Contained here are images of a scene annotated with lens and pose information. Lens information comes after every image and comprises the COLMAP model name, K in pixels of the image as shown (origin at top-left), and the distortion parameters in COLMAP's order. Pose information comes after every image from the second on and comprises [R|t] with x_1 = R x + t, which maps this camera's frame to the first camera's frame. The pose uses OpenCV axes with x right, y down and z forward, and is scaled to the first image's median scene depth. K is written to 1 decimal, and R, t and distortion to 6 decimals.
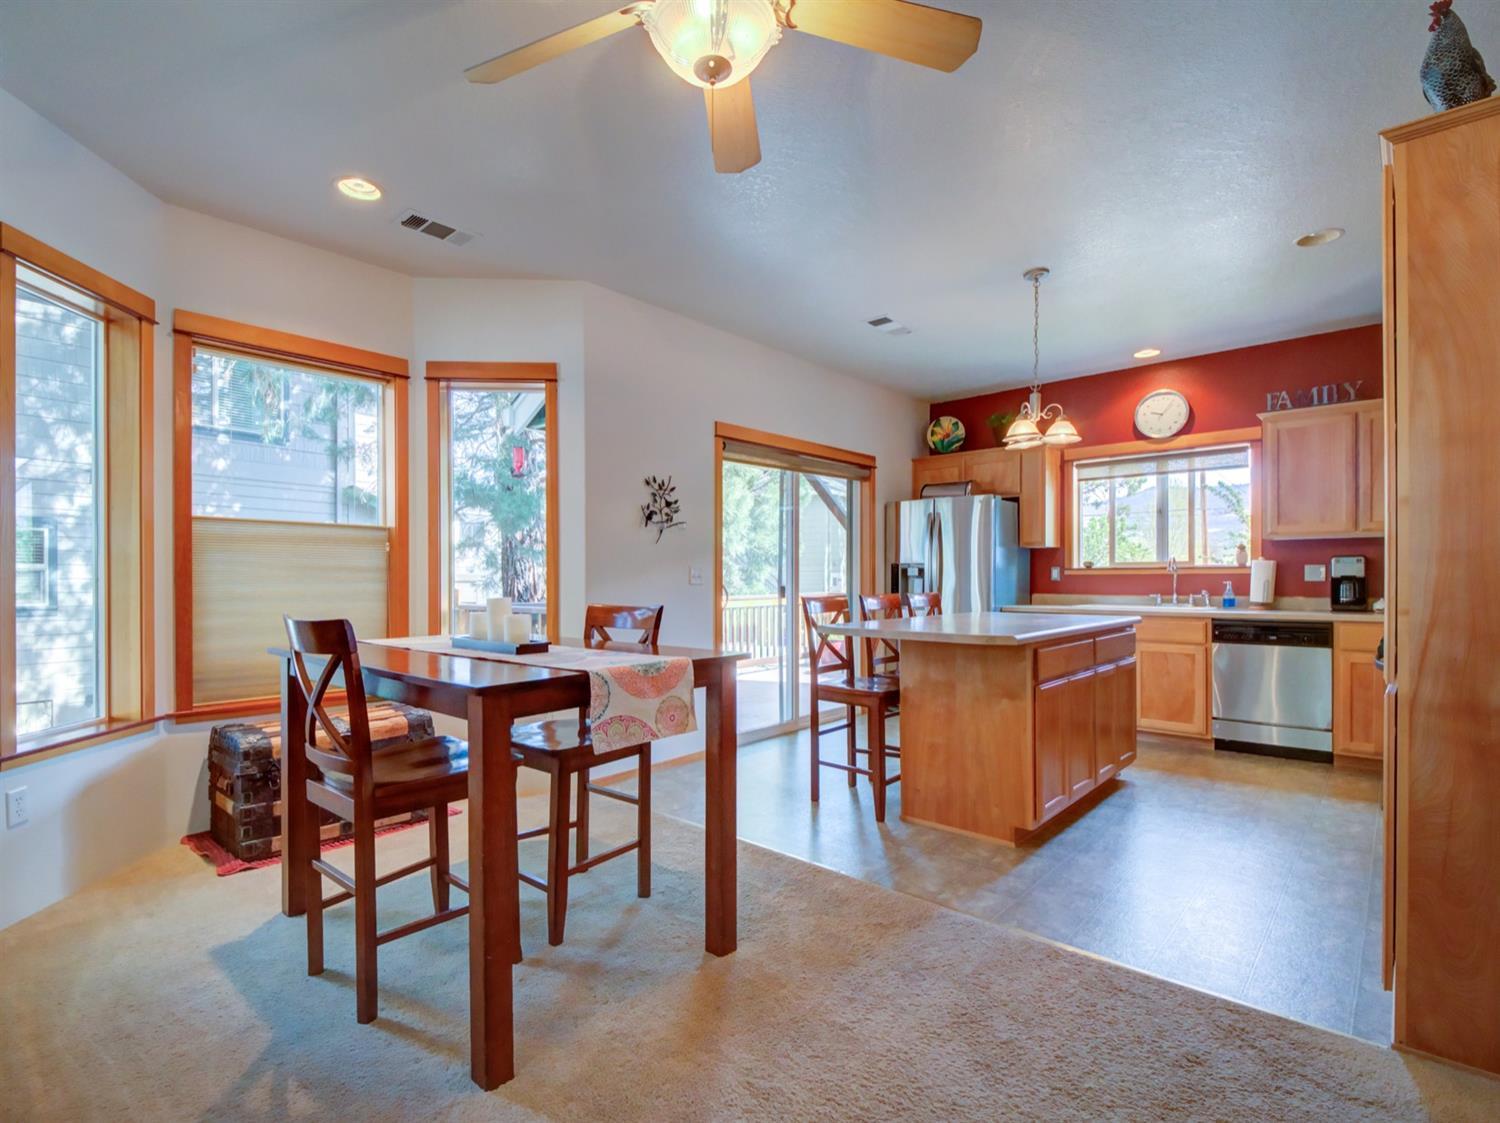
lens RADIAL K [[730.1, 0, 706.9], [0, 730.1, 580.1], [0, 0, 1]] dist [-0.001872, -0.006608]
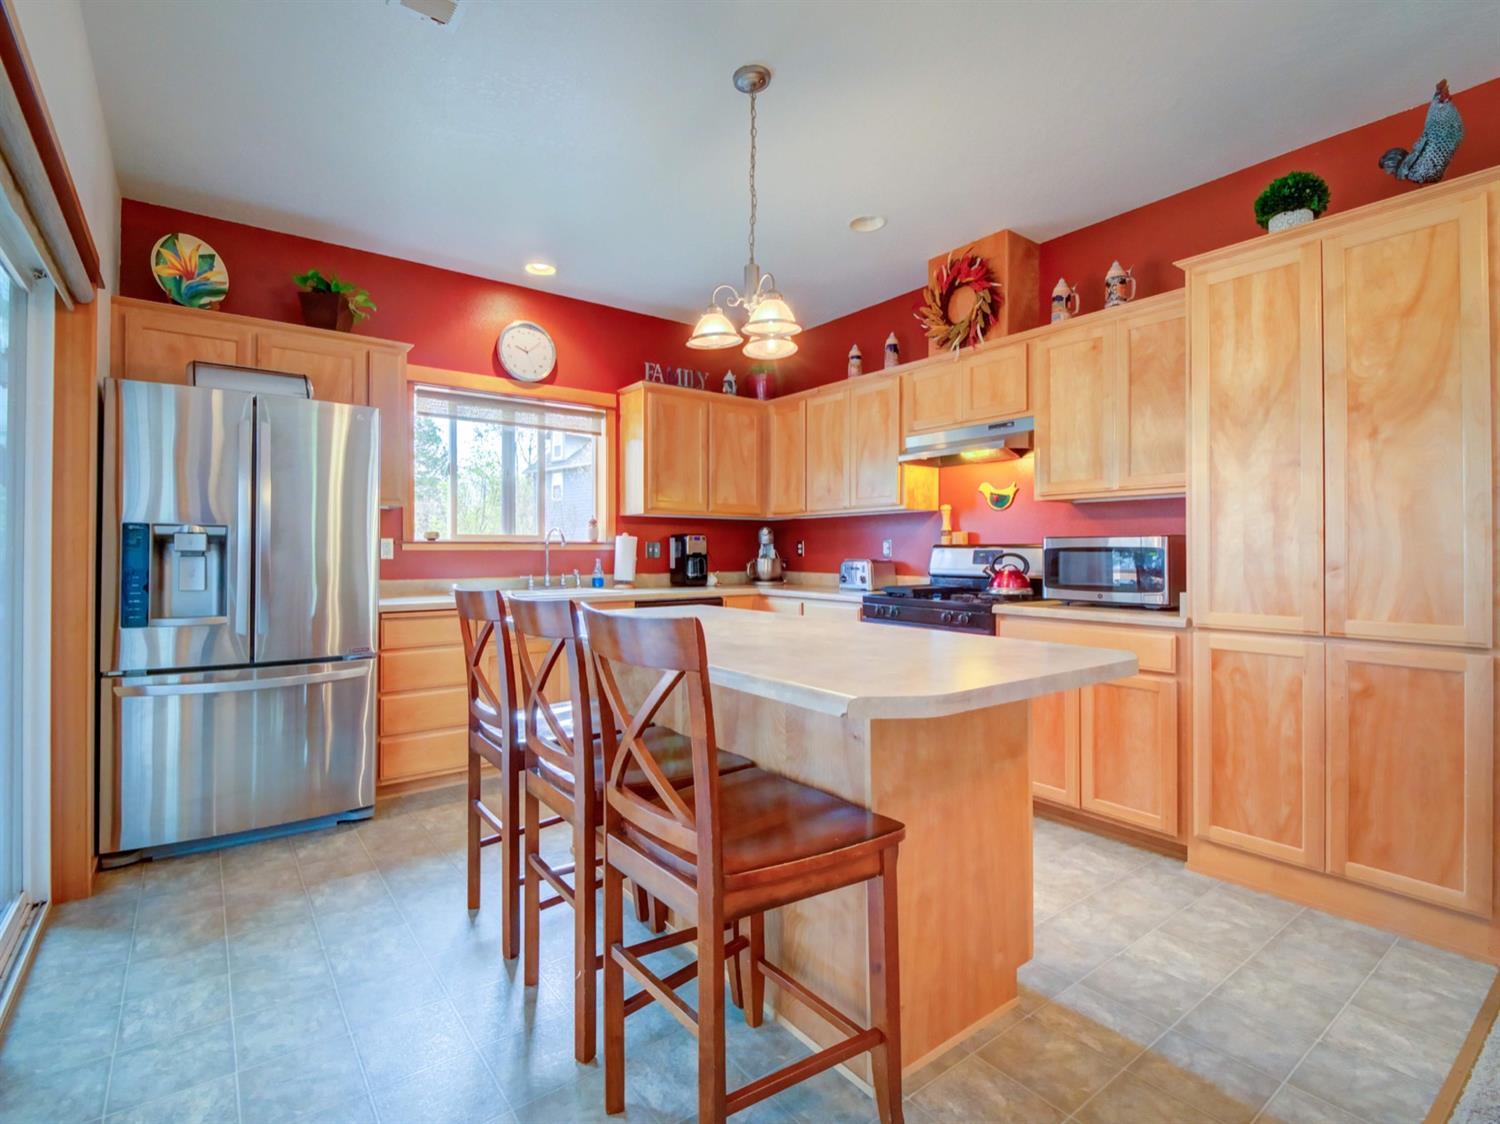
lens RADIAL K [[730.1, 0, 752.2], [0, 730.1, 561.6], [0, 0, 1]] dist [-0.001872, -0.006608]
pose [[0.132130, -0.006898, 0.991208, -0.164478], [0.005307, 0.999966, 0.006252, 0.000475], [-0.991218, 0.004434, 0.132162, 0.746683]]
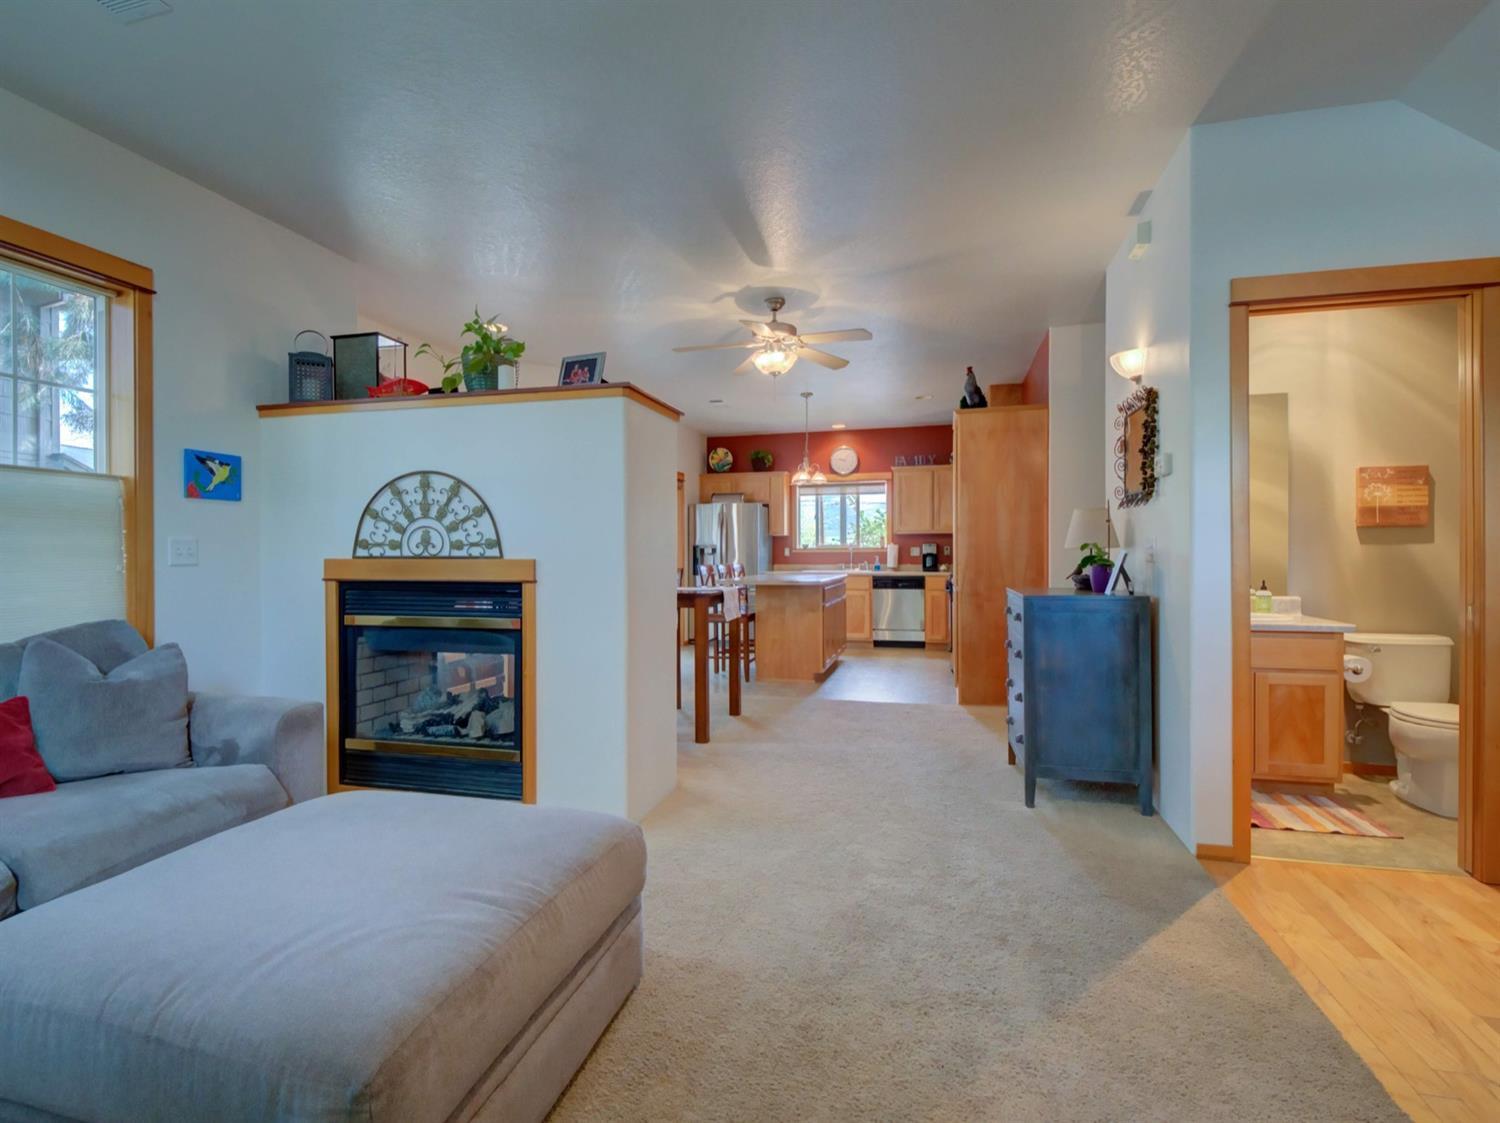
lens RADIAL K [[730.1, 0, 721.9], [0, 730.1, 560.3], [0, 0, 1]] dist [-0.001872, -0.006608]
pose [[0.888151, -0.004456, 0.459530, -0.508682], [0.003227, 0.999989, 0.003460, 0.004739], [-0.459540, -0.001590, 0.888156, -0.483441]]
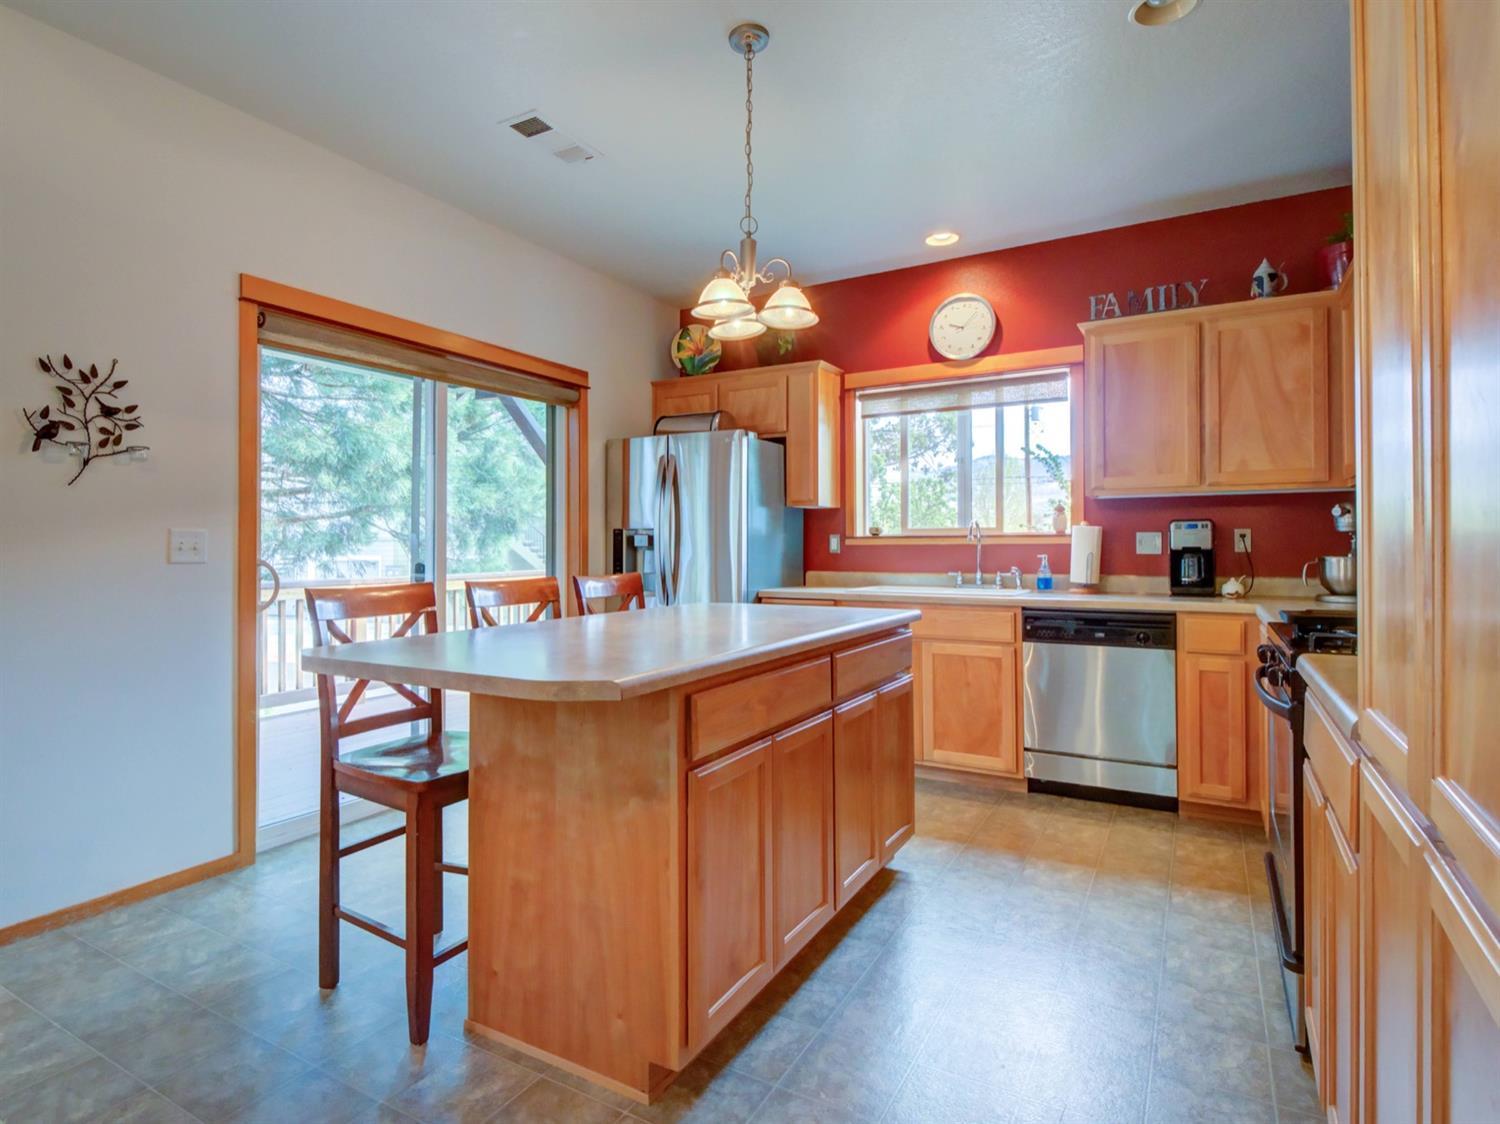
lens RADIAL K [[815.0, 0, 712.5], [0, 815.0, 539.5], [0, 0, 1]] dist [0.019223, -0.001646]
pose [[0.974247, 0.002441, 0.225469, 0.221903], [0.000459, 0.999918, -0.012809, -0.003259], [-0.225482, 0.012583, 0.974166, 0.294900]]
